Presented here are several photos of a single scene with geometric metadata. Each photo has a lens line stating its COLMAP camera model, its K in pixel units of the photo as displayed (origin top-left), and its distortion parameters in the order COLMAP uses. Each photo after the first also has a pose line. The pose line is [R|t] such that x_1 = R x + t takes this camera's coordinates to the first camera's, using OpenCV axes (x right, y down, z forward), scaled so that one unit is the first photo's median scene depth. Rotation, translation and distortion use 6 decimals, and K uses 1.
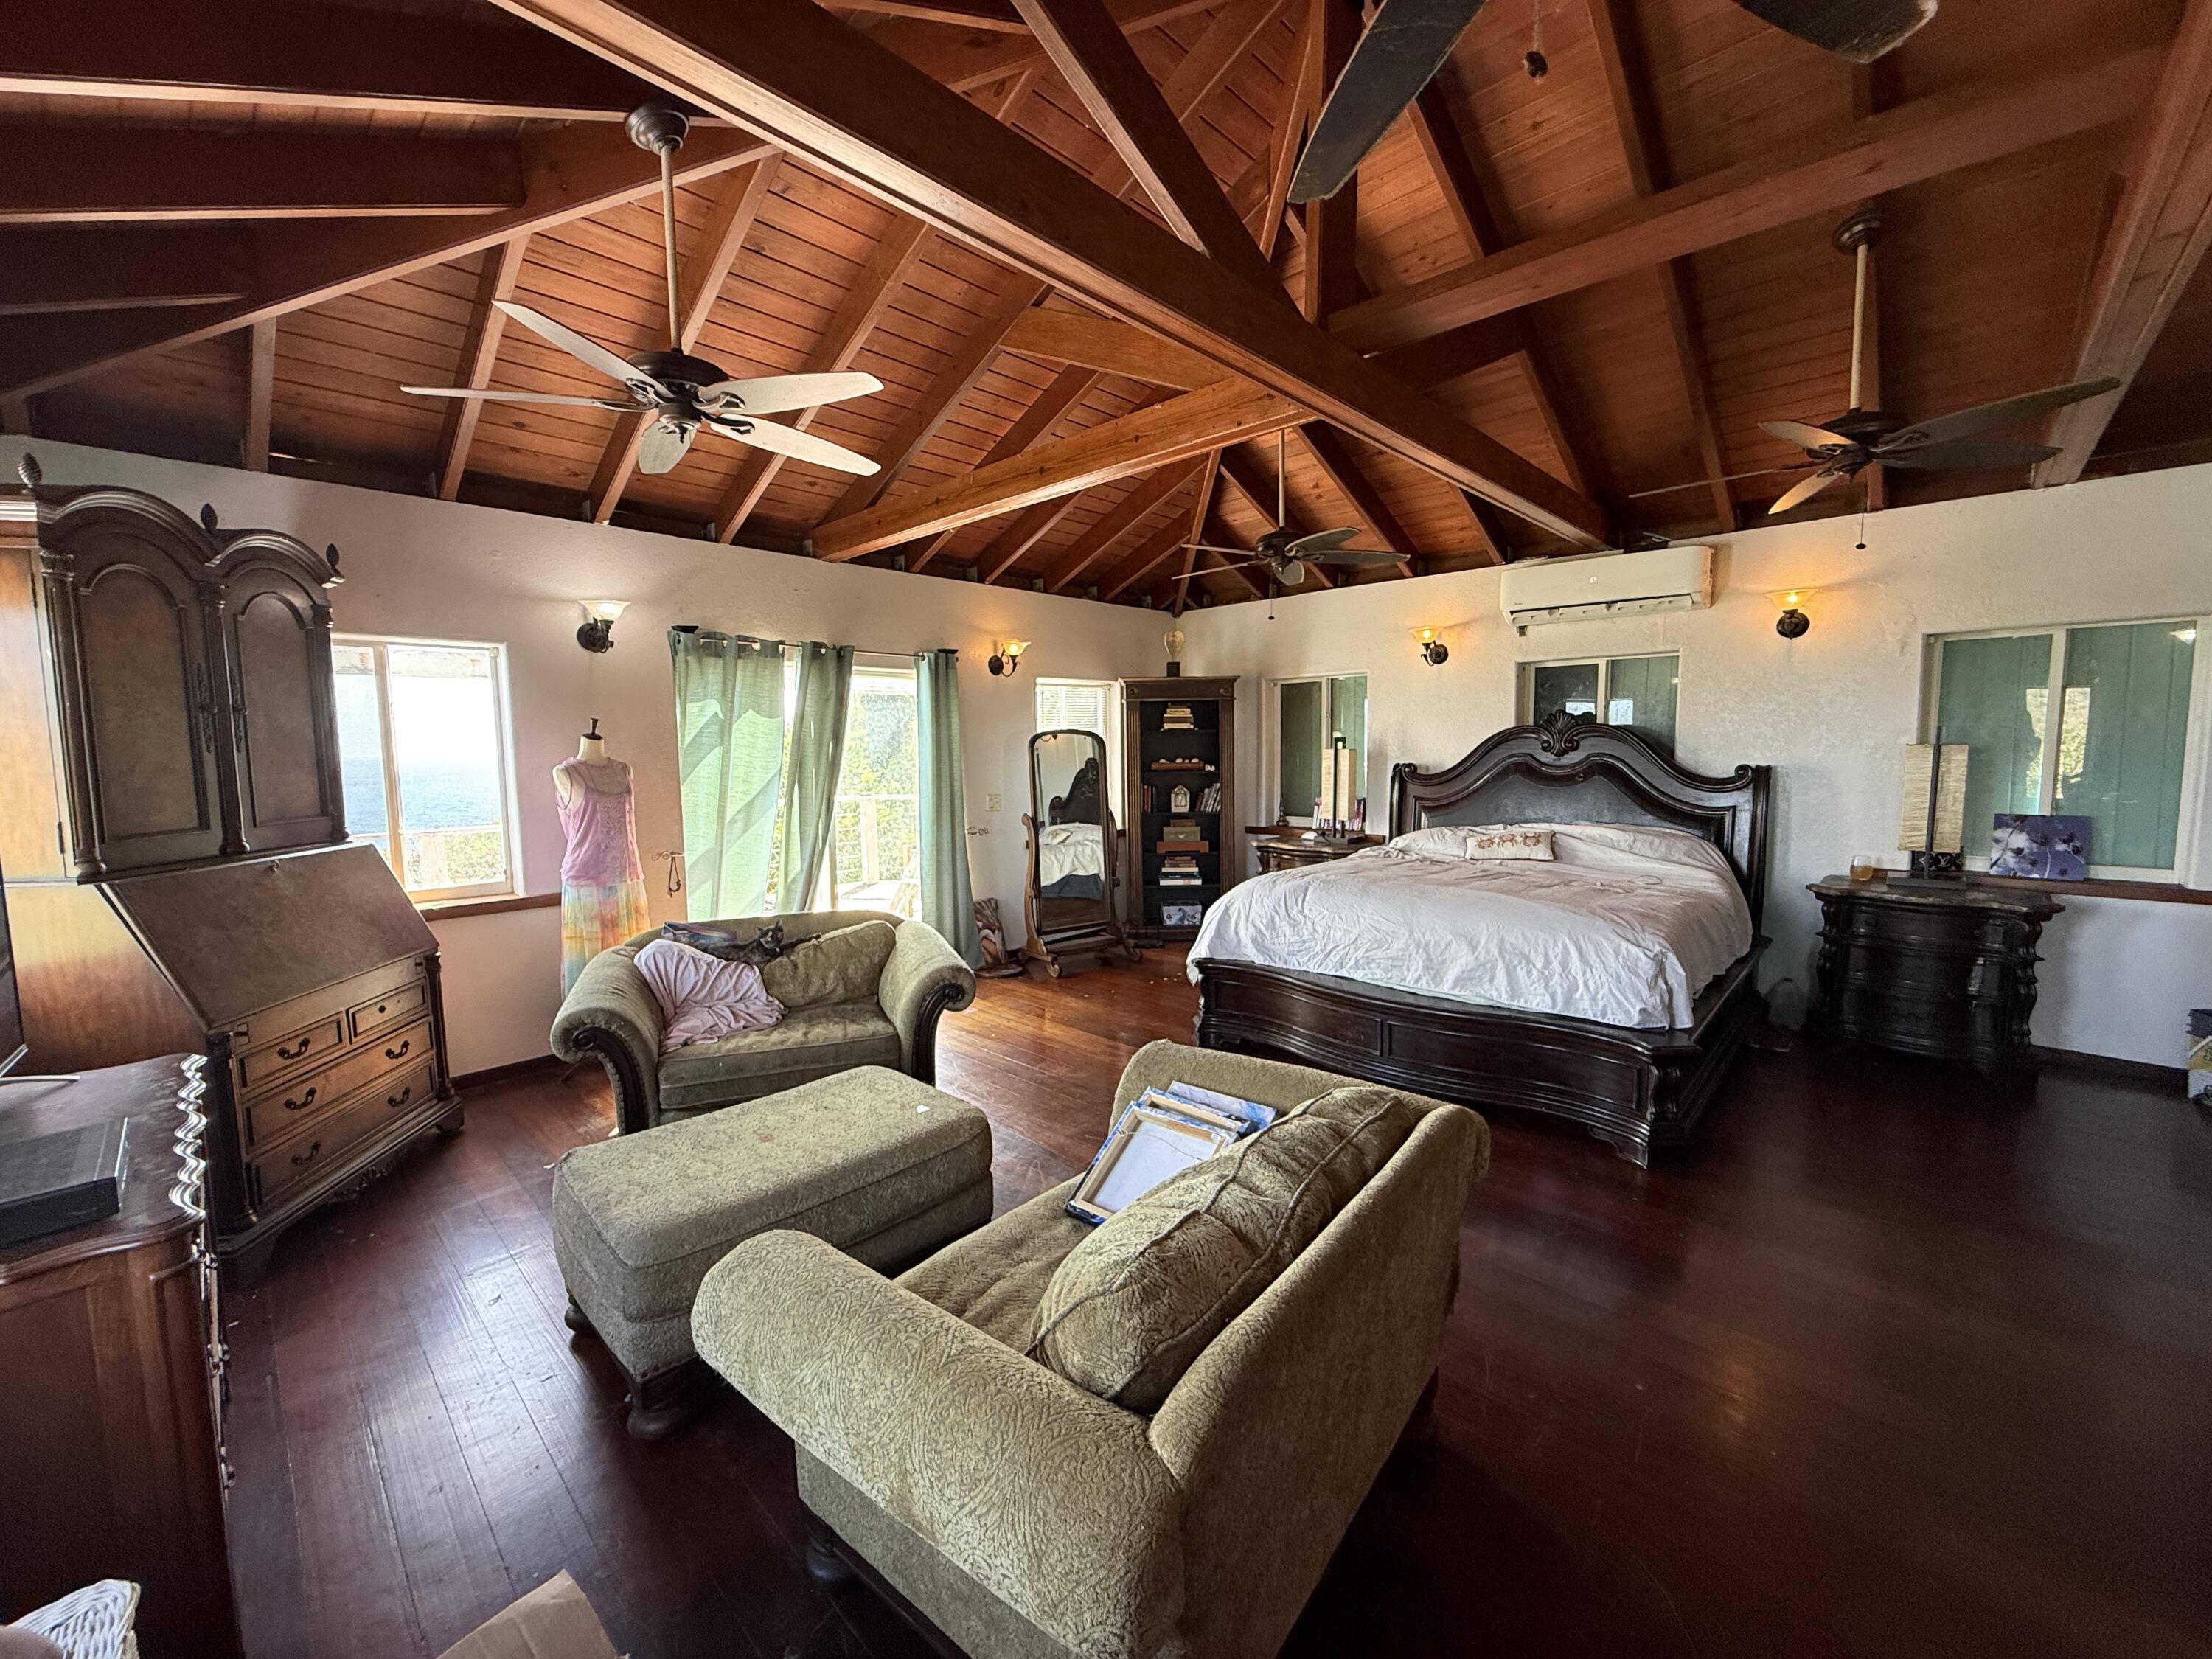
lens RADIAL K [[885.6, 0, 1100.6], [0, 885.6, 820.1], [0, 0, 1]] dist [0.001366, 0.000539]
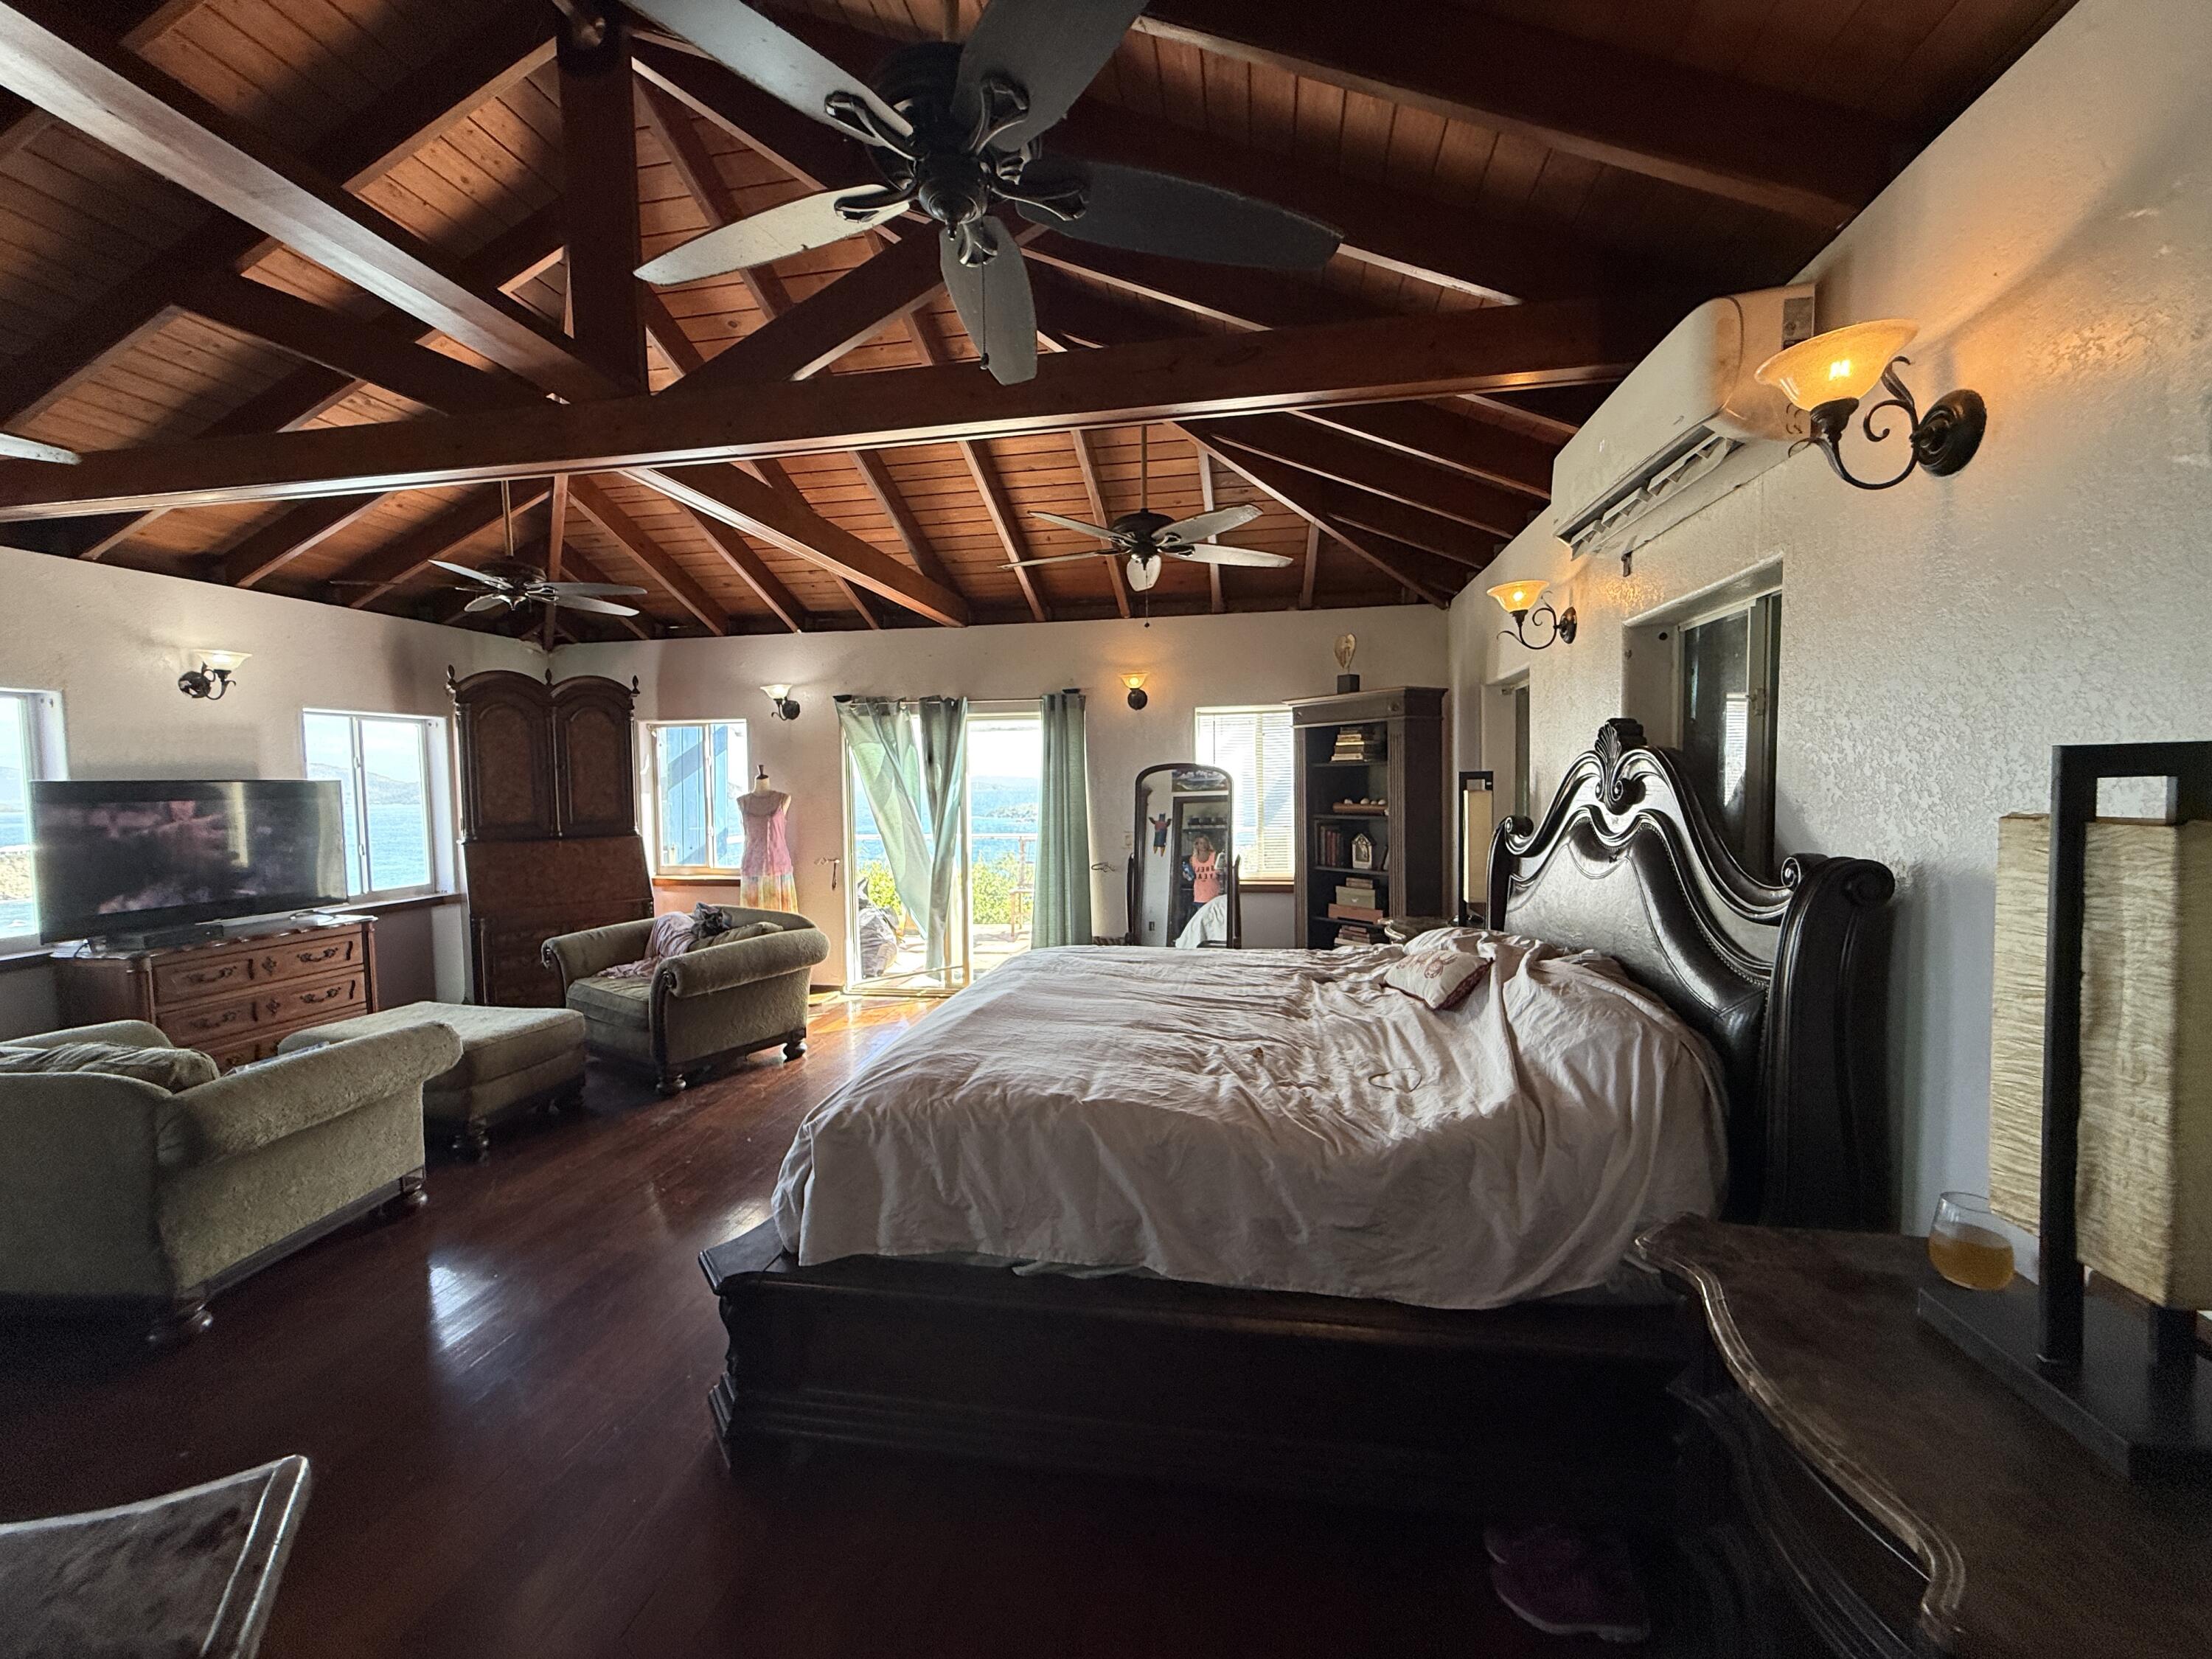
lens RADIAL K [[885.6, 0, 1100.6], [0, 885.6, 820.1], [0, 0, 1]] dist [0.001366, 0.000539]
pose [[0.556365, 0.043050, -0.829822, 0.811041], [-0.065545, 0.997819, 0.007820, -0.057146], [0.828349, 0.050040, 0.557973, 0.516359]]
